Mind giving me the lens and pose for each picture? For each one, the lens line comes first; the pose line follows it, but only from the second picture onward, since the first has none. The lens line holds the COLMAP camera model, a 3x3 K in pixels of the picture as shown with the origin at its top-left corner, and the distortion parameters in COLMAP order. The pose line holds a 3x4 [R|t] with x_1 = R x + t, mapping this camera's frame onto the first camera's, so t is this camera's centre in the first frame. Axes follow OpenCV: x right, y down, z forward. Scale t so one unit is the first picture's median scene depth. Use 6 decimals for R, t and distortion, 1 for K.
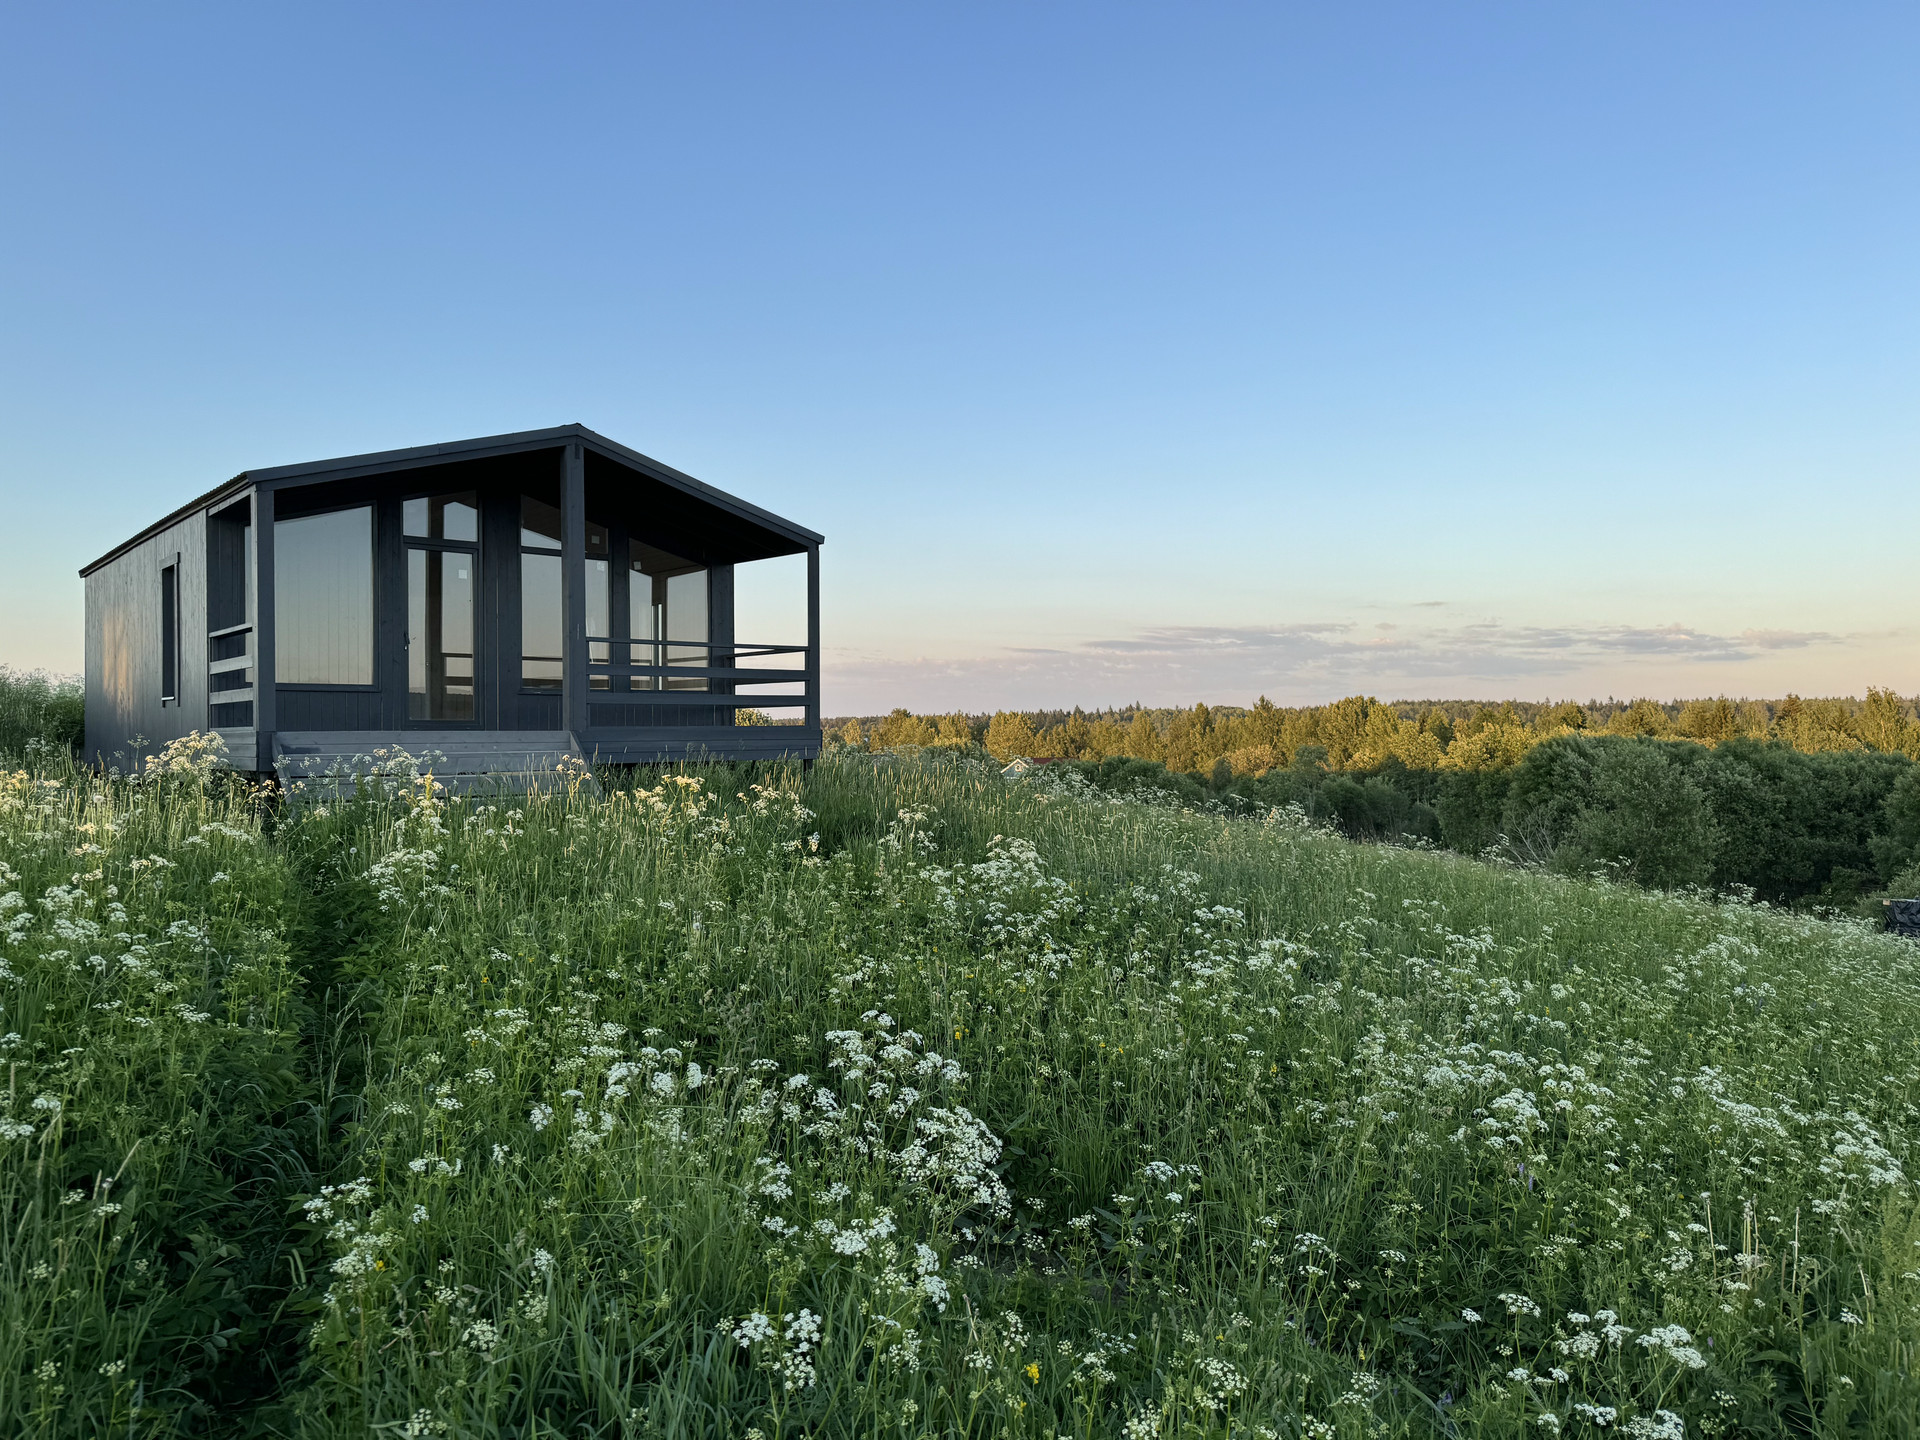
lens RADIAL K [[1354.8, 0, 960.0], [0, 1354.8, 720.0], [0, 0, 1]] dist [0.064709, -0.078323]
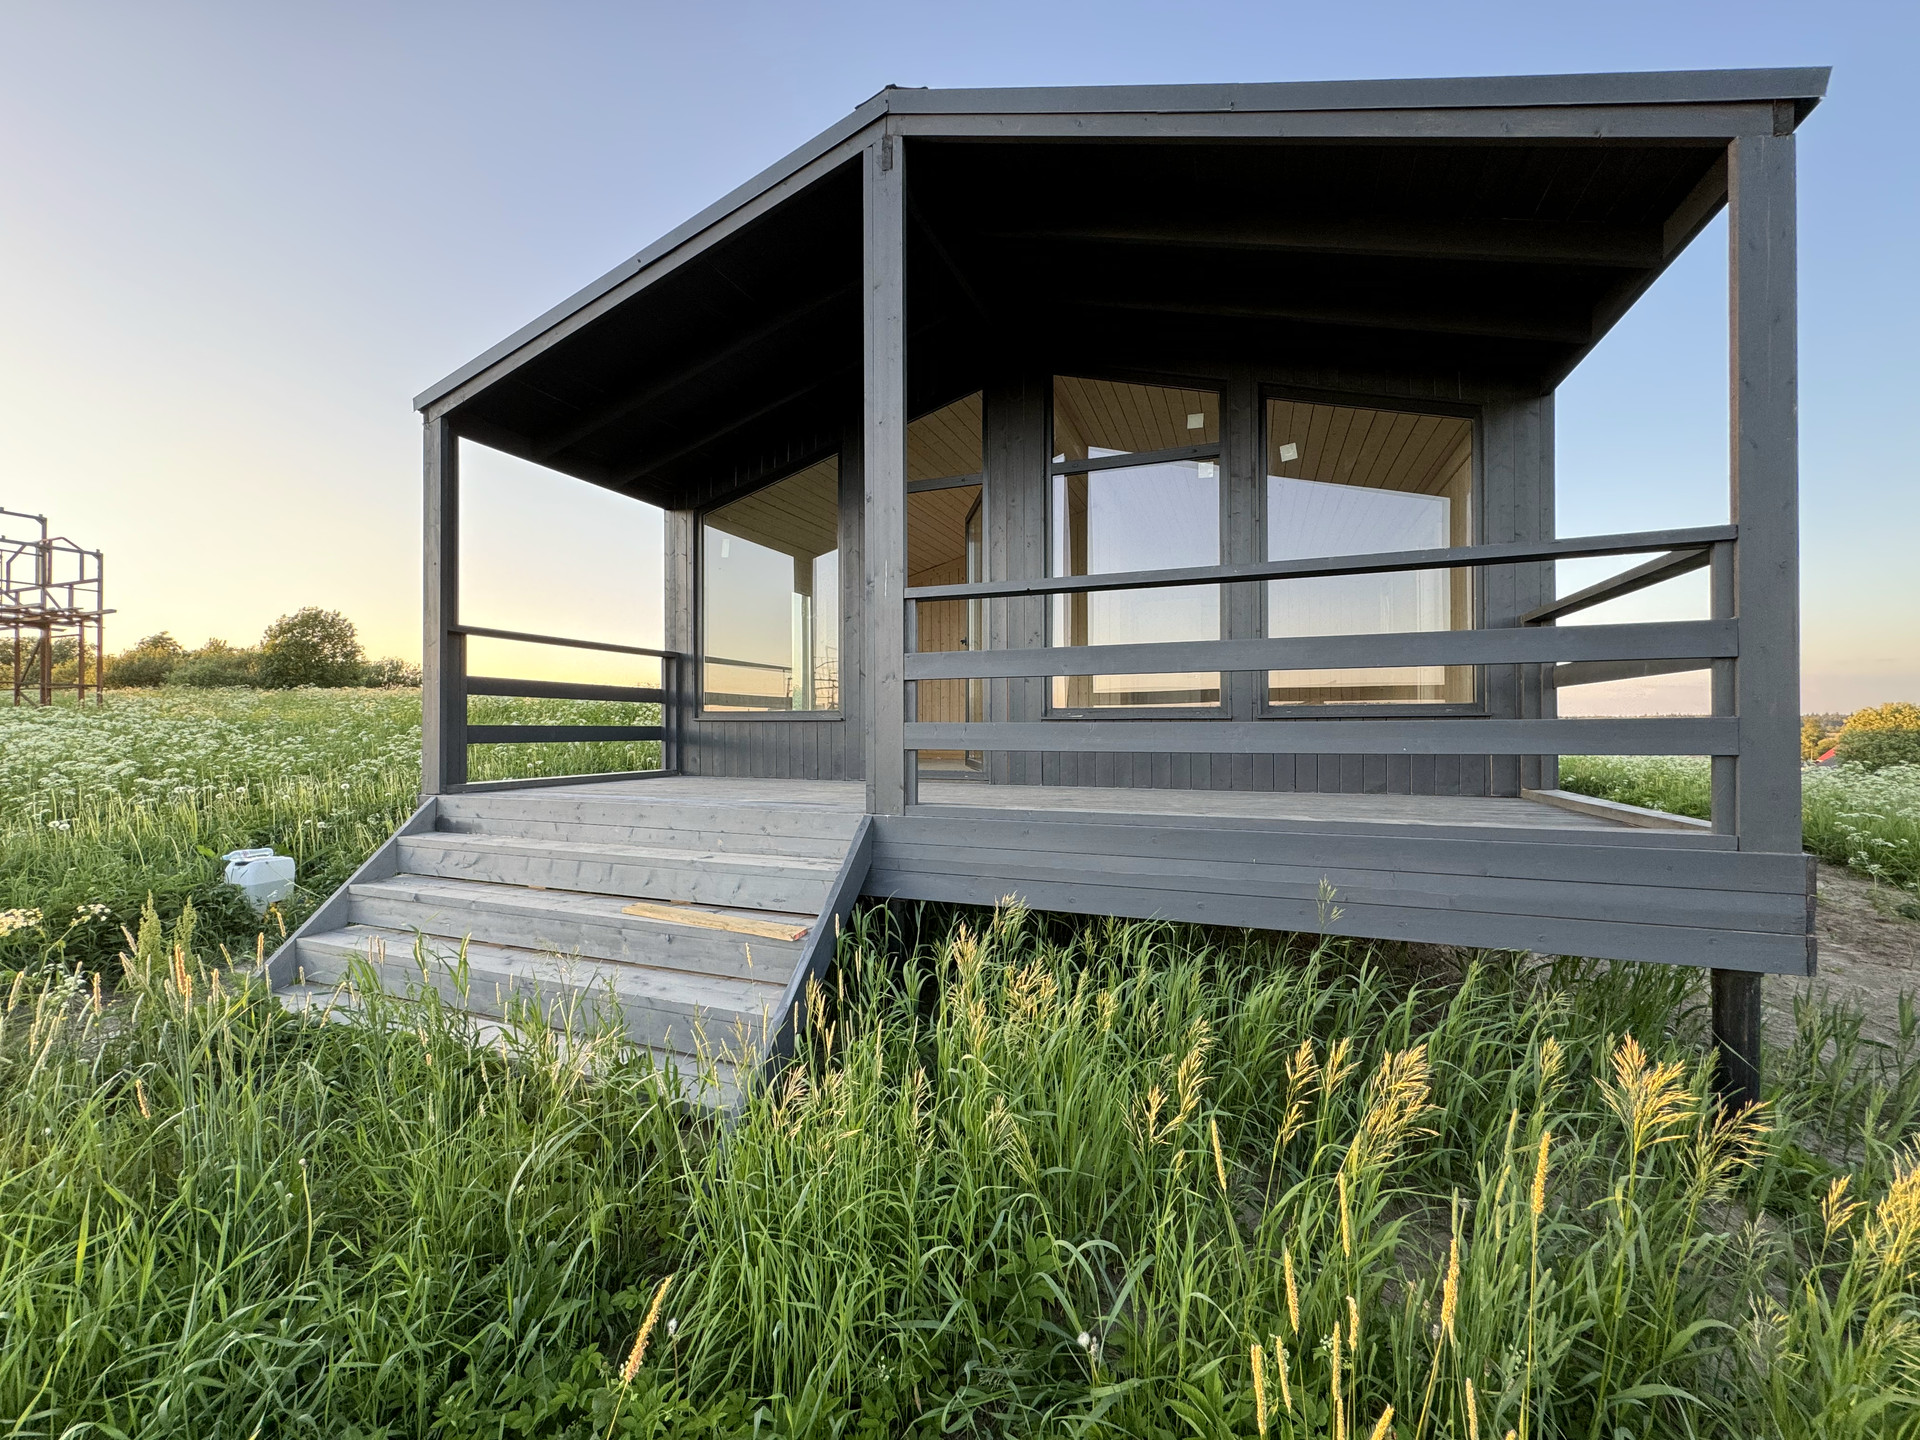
lens RADIAL K [[763.9, 0, 960.0], [0, 763.9, 720.0], [0, 0, 1]] dist [-0.001618, 0.000119]
pose [[0.476336, -0.002225, -0.879260, -0.053054], [0.006543, 0.999978, 0.001014, -0.018256], [0.879239, -0.006236, 0.476340, 0.758646]]
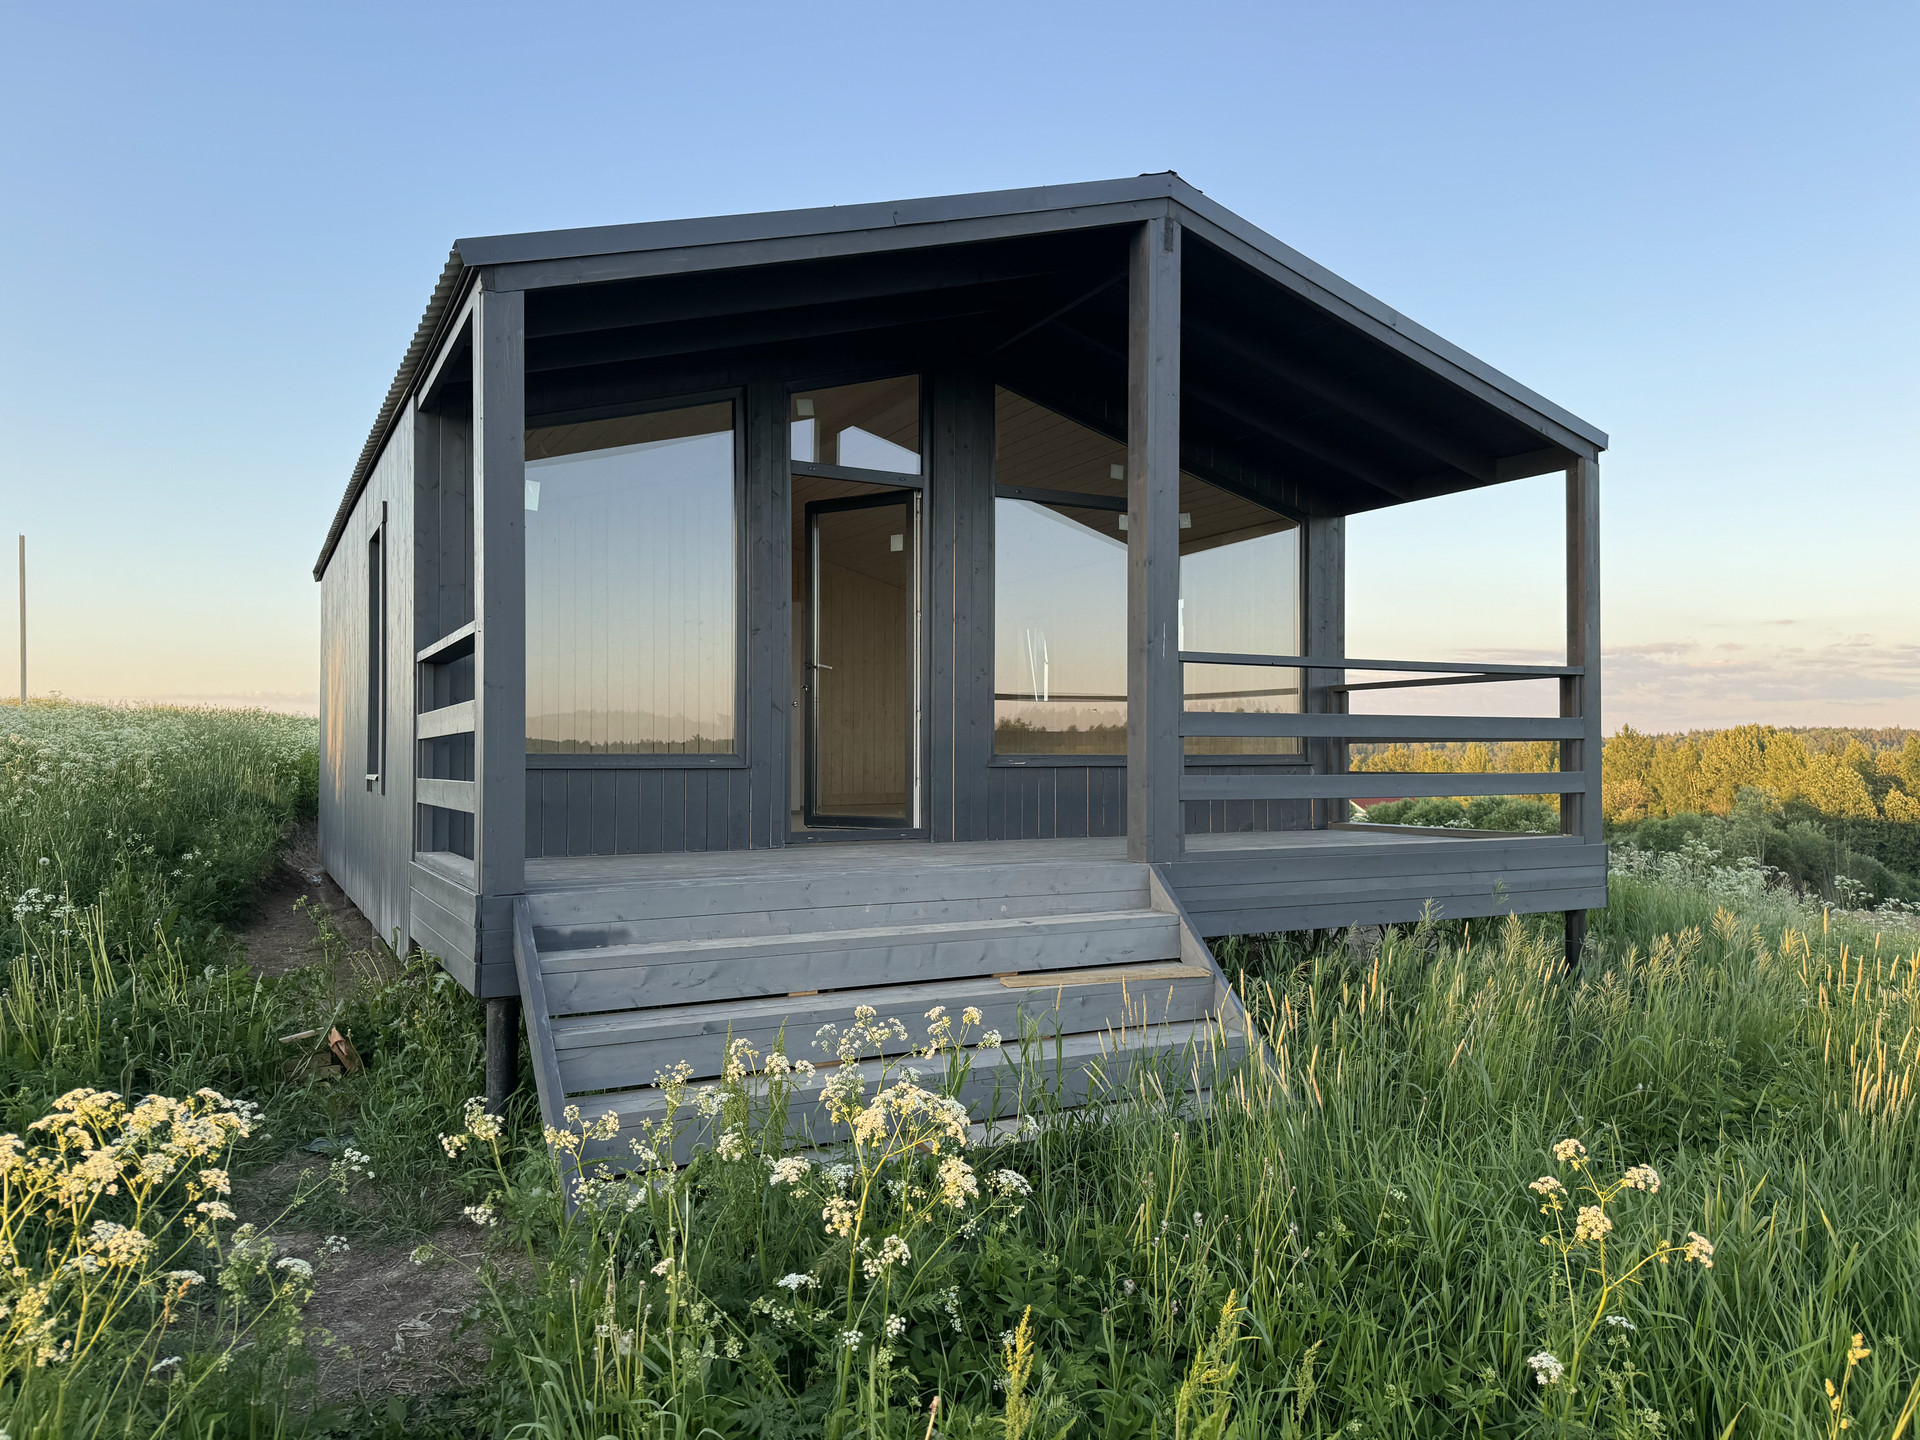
lens RADIAL K [[1337.9, 0, 960.0], [0, 1337.9, 720.0], [0, 0, 1]] dist [0.178945, -0.319220]
pose [[0.978049, -0.000974, -0.208374, -0.213185], [-0.003108, 0.999810, -0.019260, -0.025346], [0.208353, 0.019485, 0.977860, 0.464950]]
